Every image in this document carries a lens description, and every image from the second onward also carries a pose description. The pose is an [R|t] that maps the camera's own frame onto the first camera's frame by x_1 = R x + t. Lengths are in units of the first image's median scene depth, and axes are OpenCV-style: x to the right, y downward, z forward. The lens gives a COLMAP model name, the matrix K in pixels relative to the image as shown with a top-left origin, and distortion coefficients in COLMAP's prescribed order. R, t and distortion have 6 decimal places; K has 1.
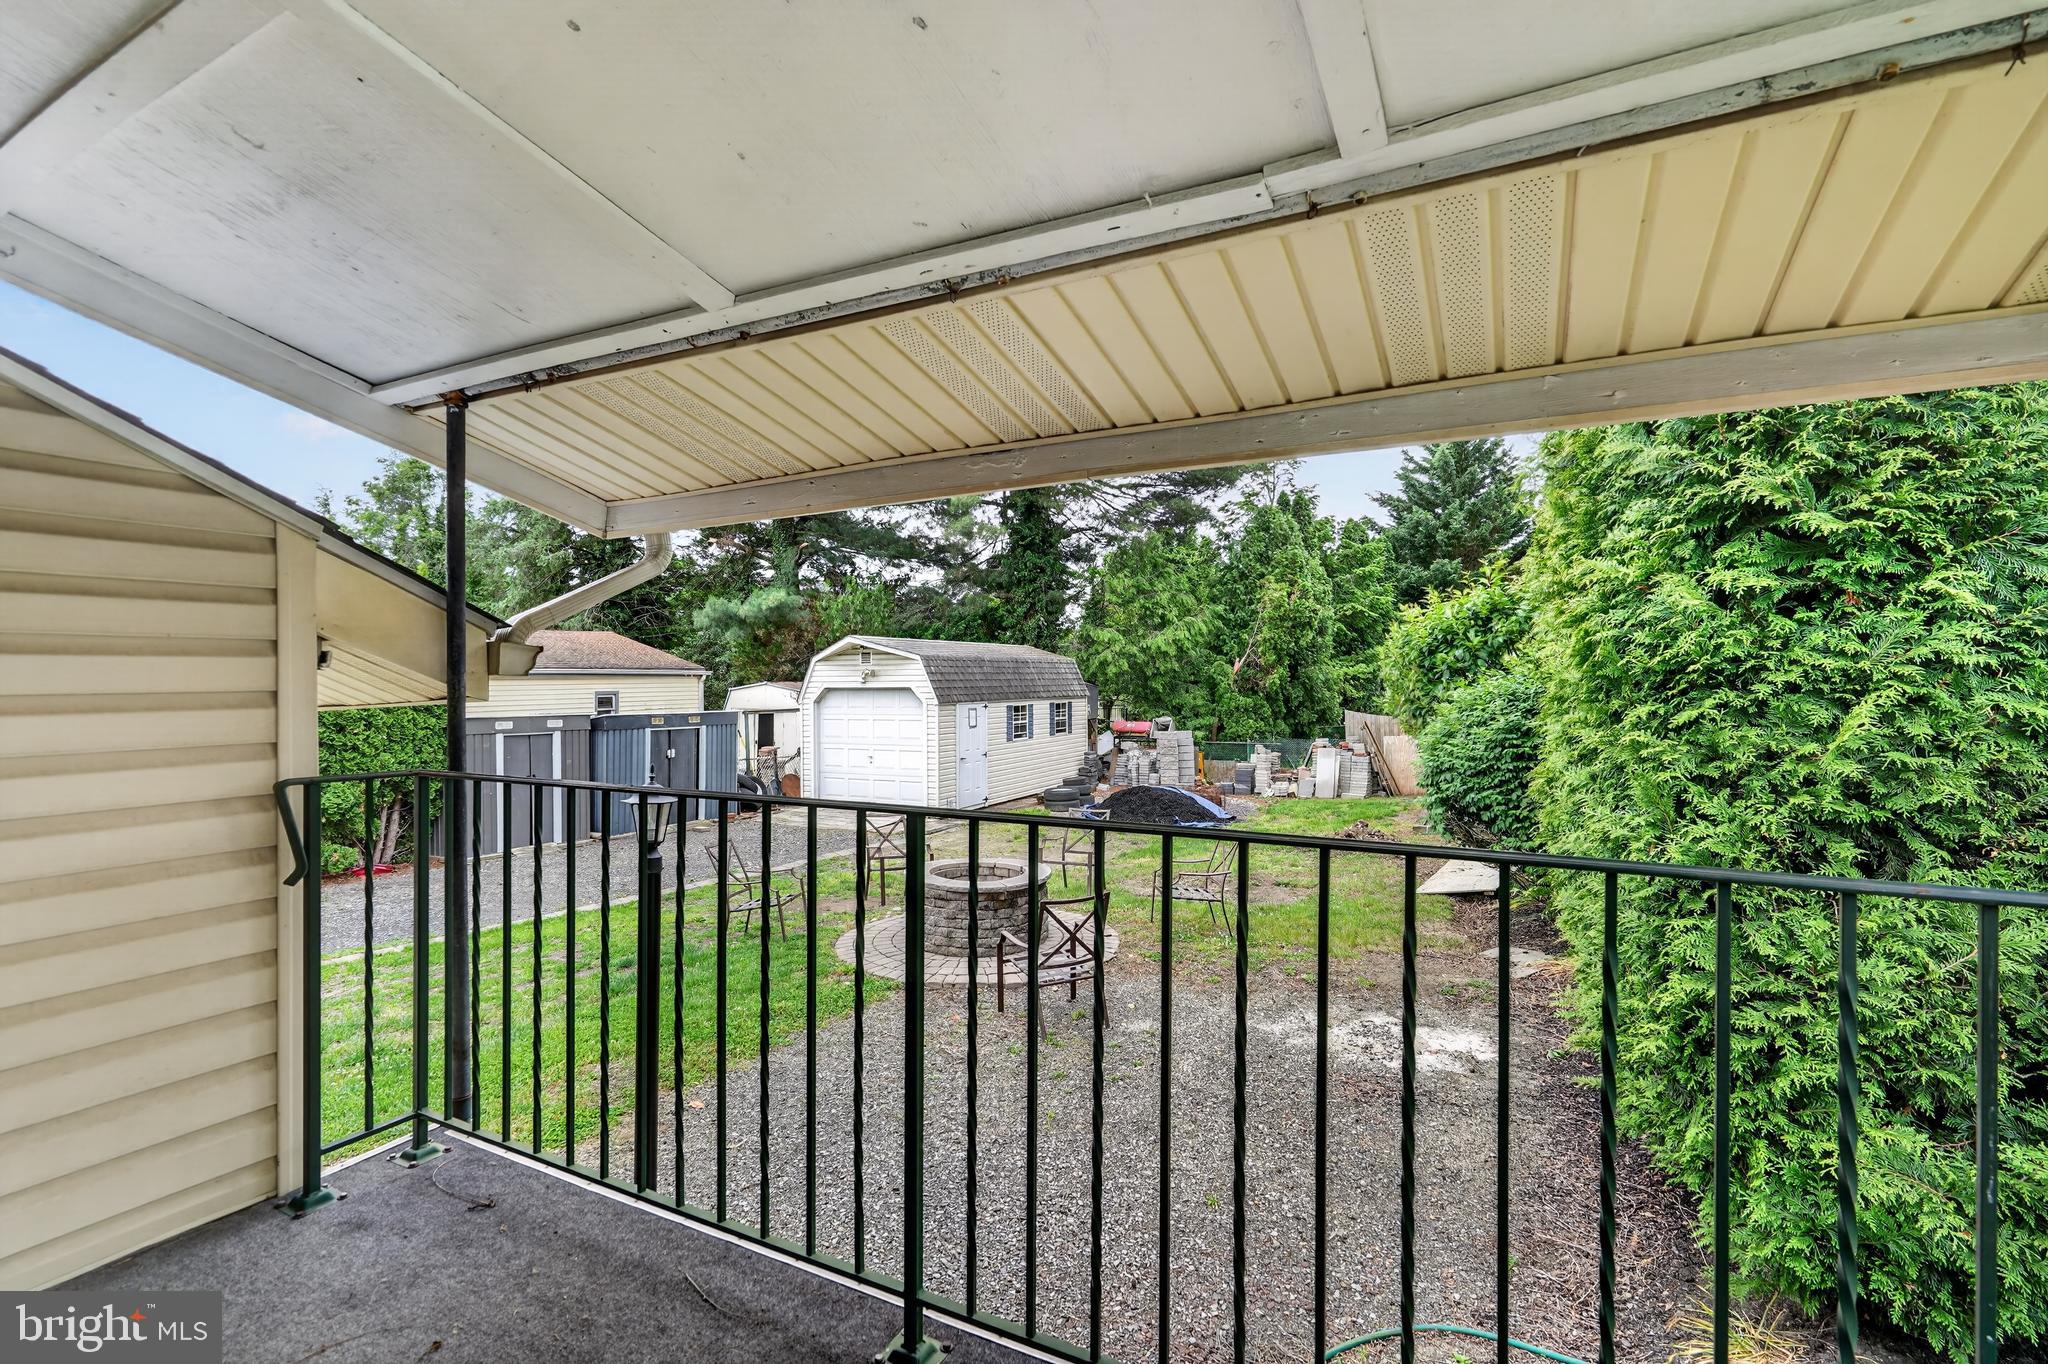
lens RADIAL K [[930.8, 0, 1032.0], [0, 930.8, 684.3], [0, 0, 1]] dist [-0.004313, 0.002932]
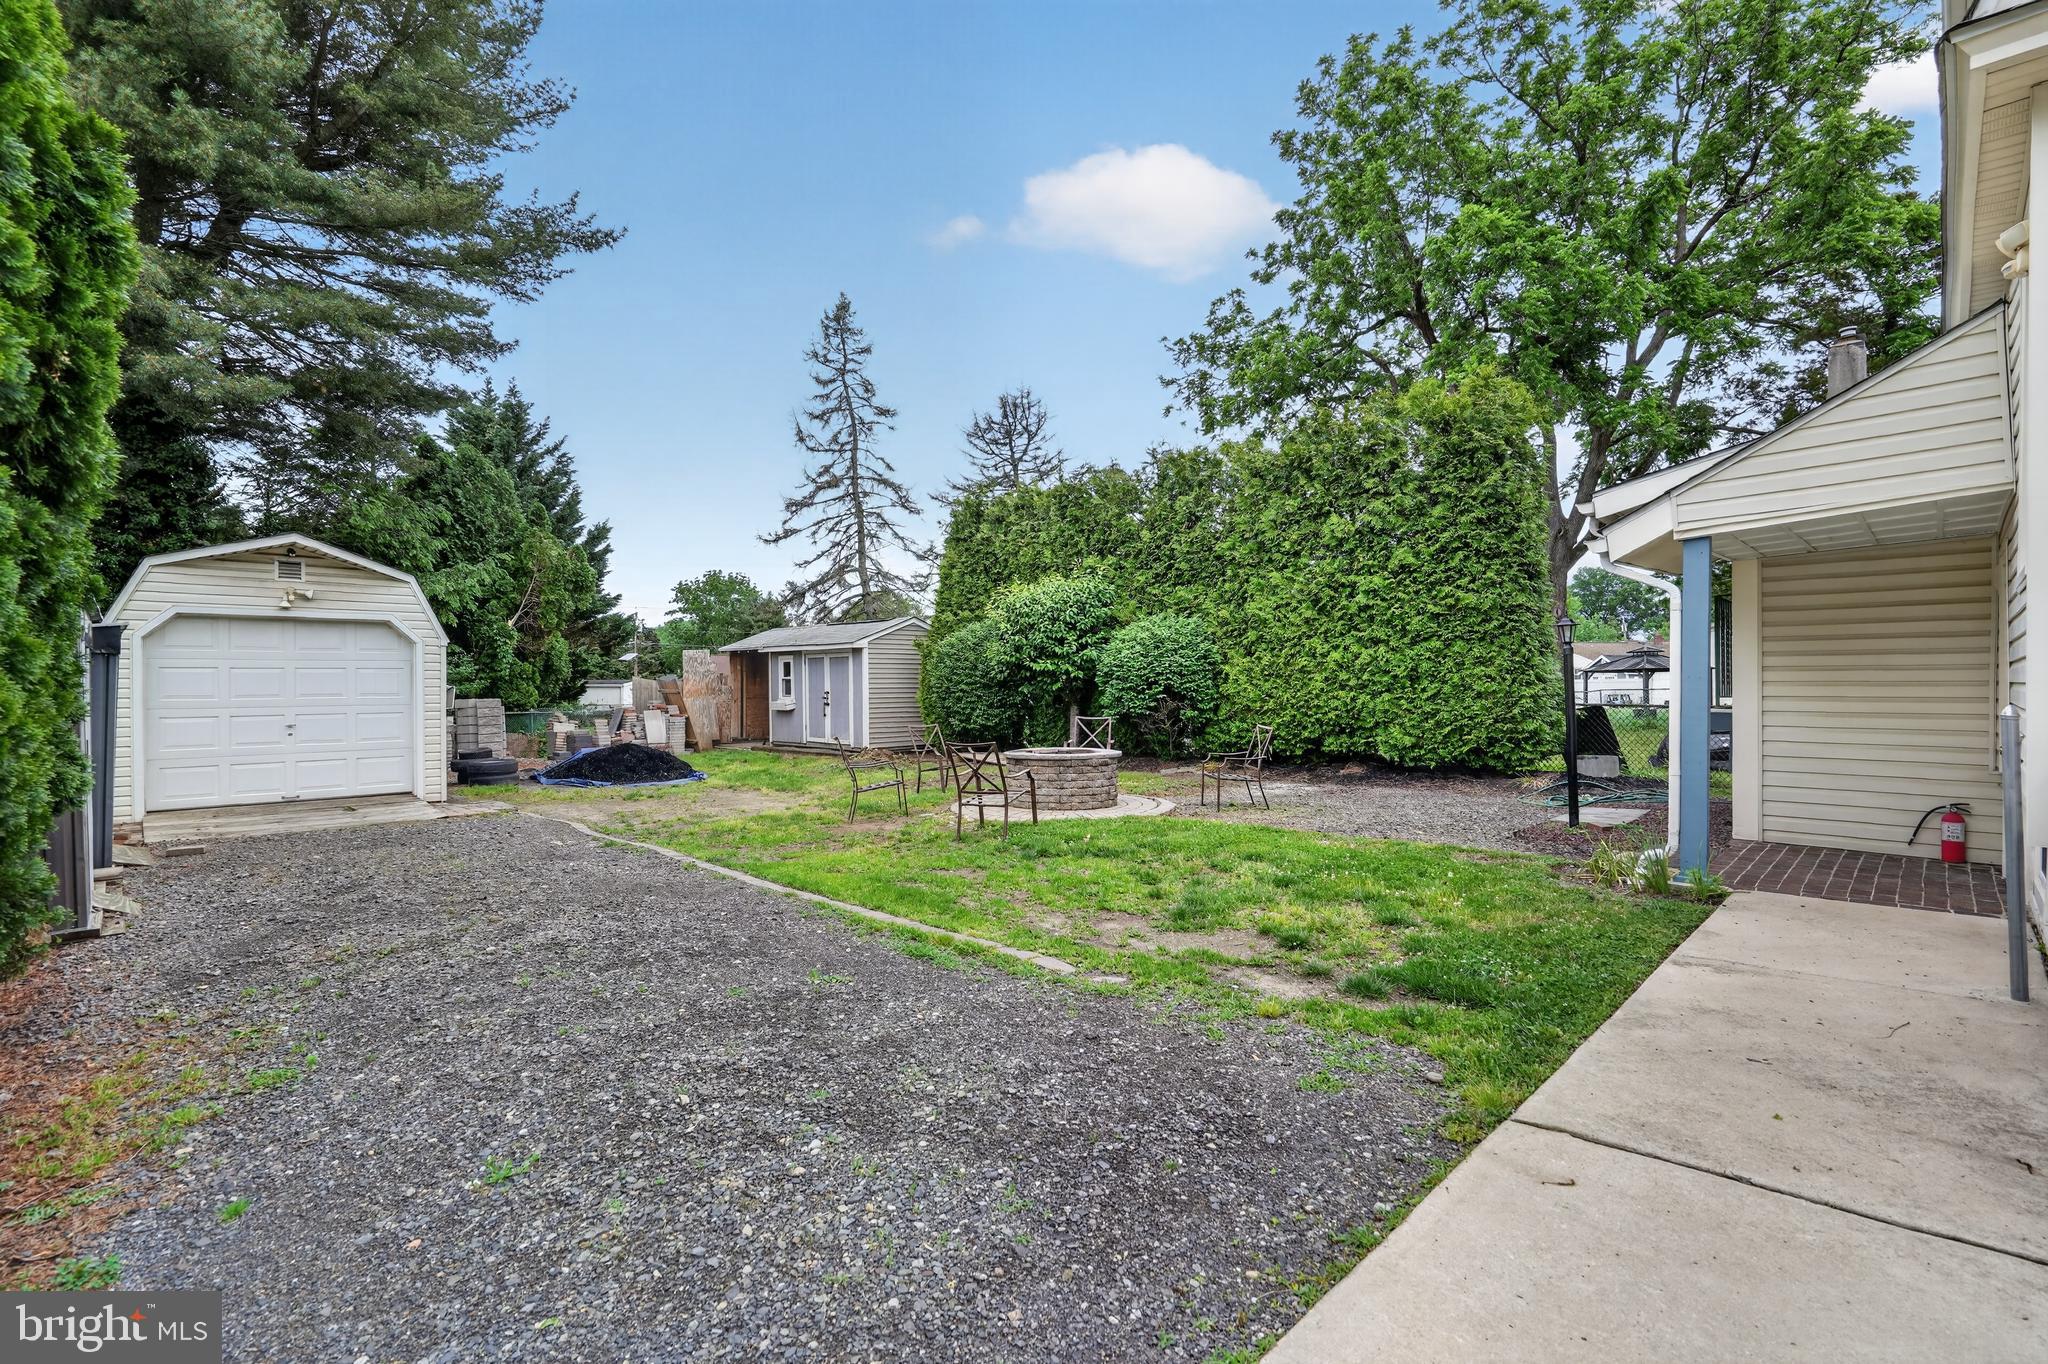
lens RADIAL K [[930.8, 0, 1032.0], [0, 930.8, 684.3], [0, 0, 1]] dist [-0.004313, 0.002932]
pose [[0.301778, 0.004316, 0.953368, -0.550420], [0.006777, 0.999955, -0.006672, 0.050111], [-0.953354, 0.008475, 0.301735, 0.281207]]
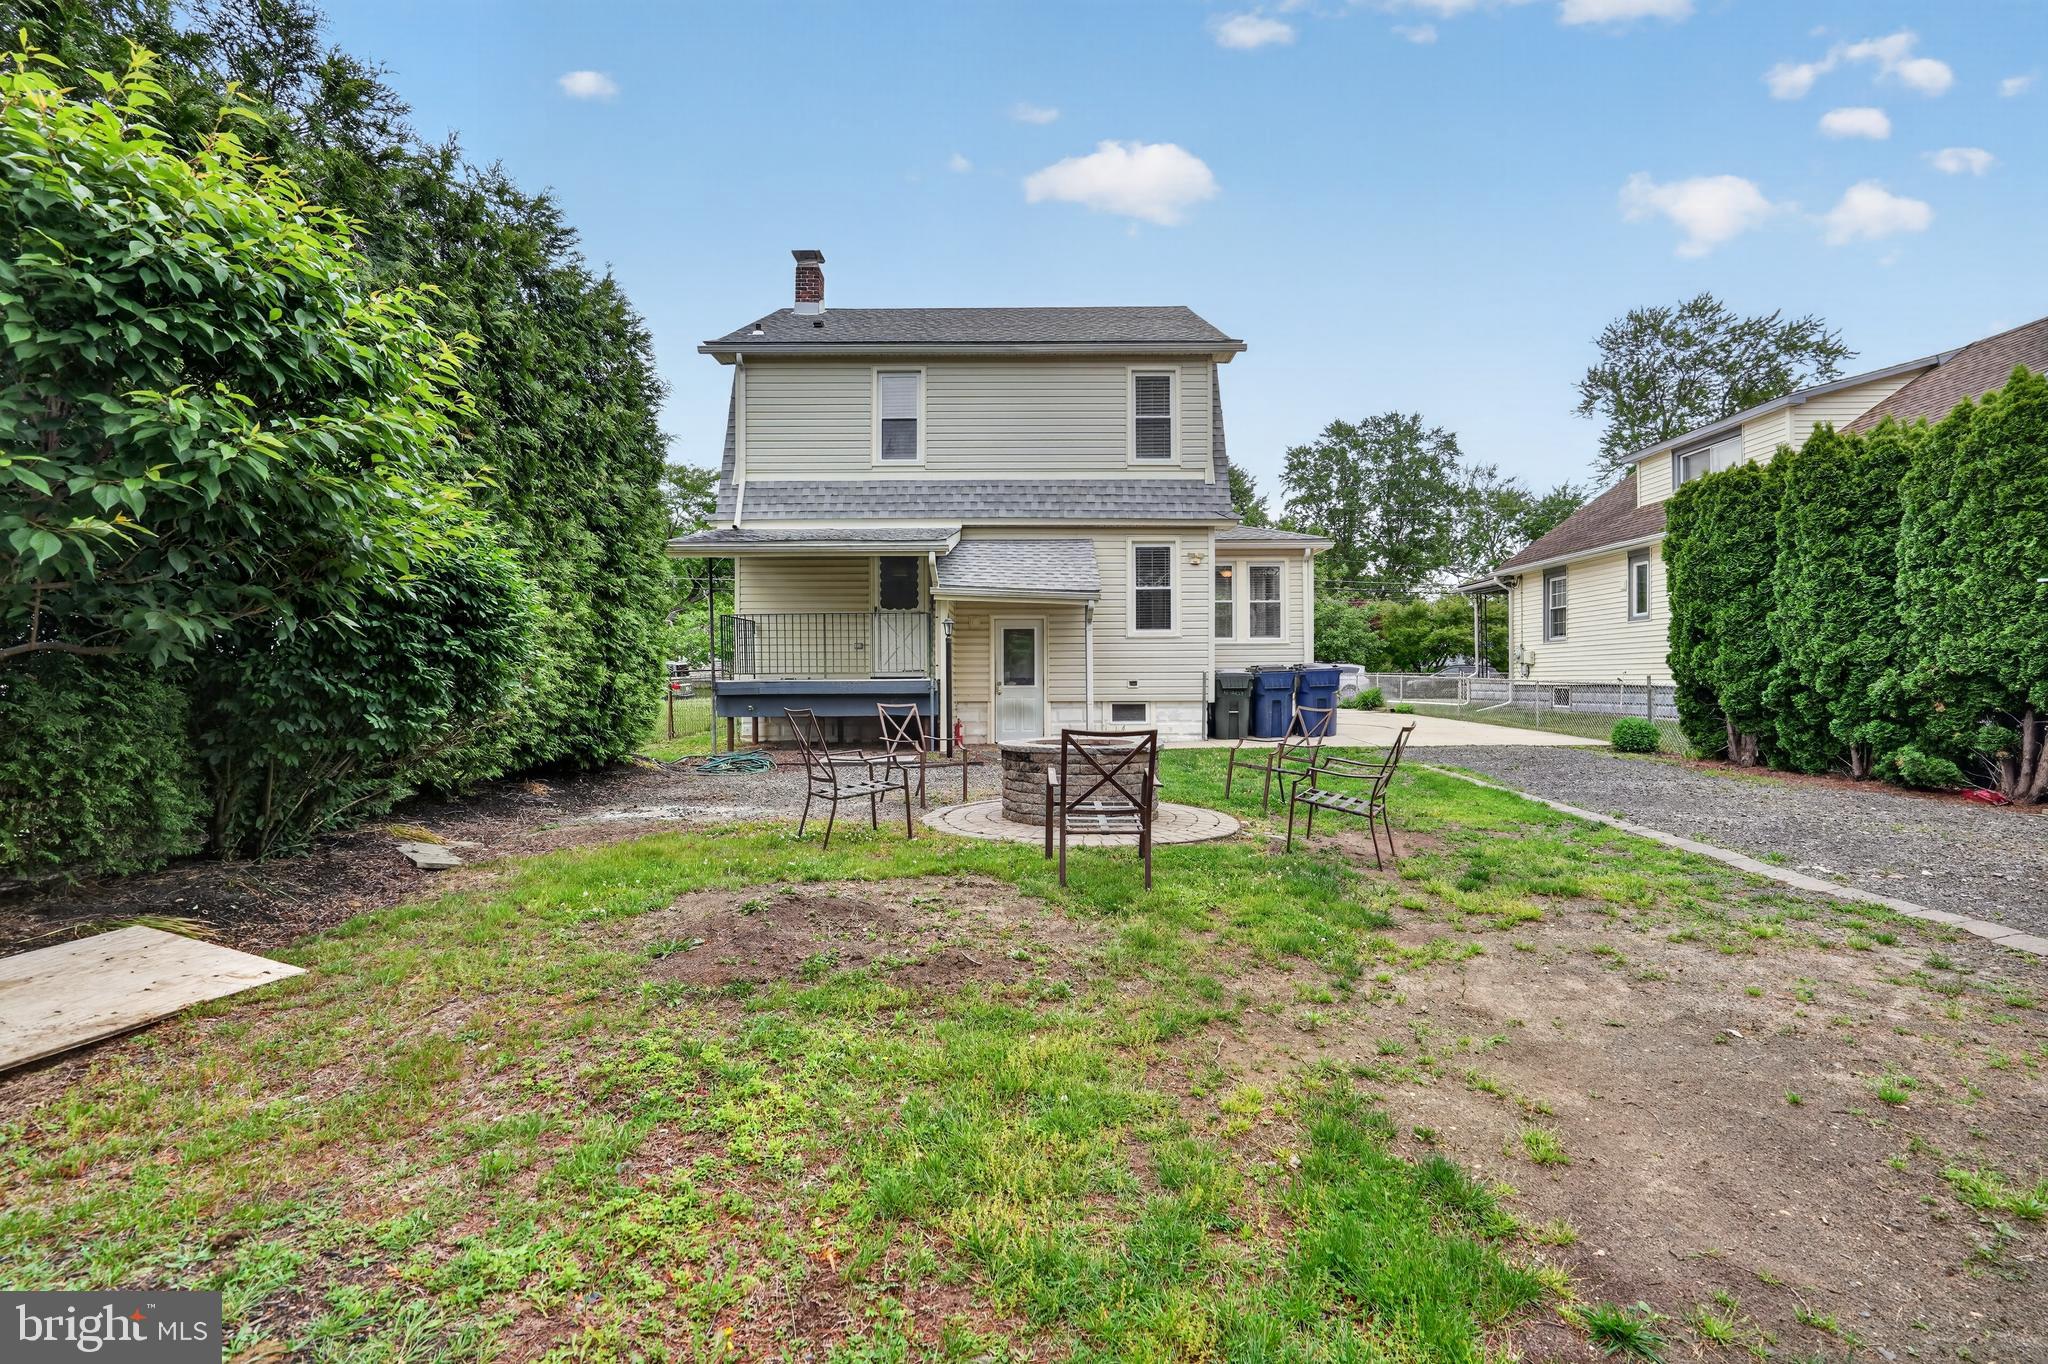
lens RADIAL K [[935.3, 0, 1034.5], [0, 935.3, 690.6], [0, 0, 1]] dist [-0.002931, 0.001810]
pose [[-0.881889, 0.014478, -0.471234, 0.172847], [0.007298, 0.999828, 0.017060, 0.057903], [0.471400, 0.011606, -0.881843, 0.759051]]
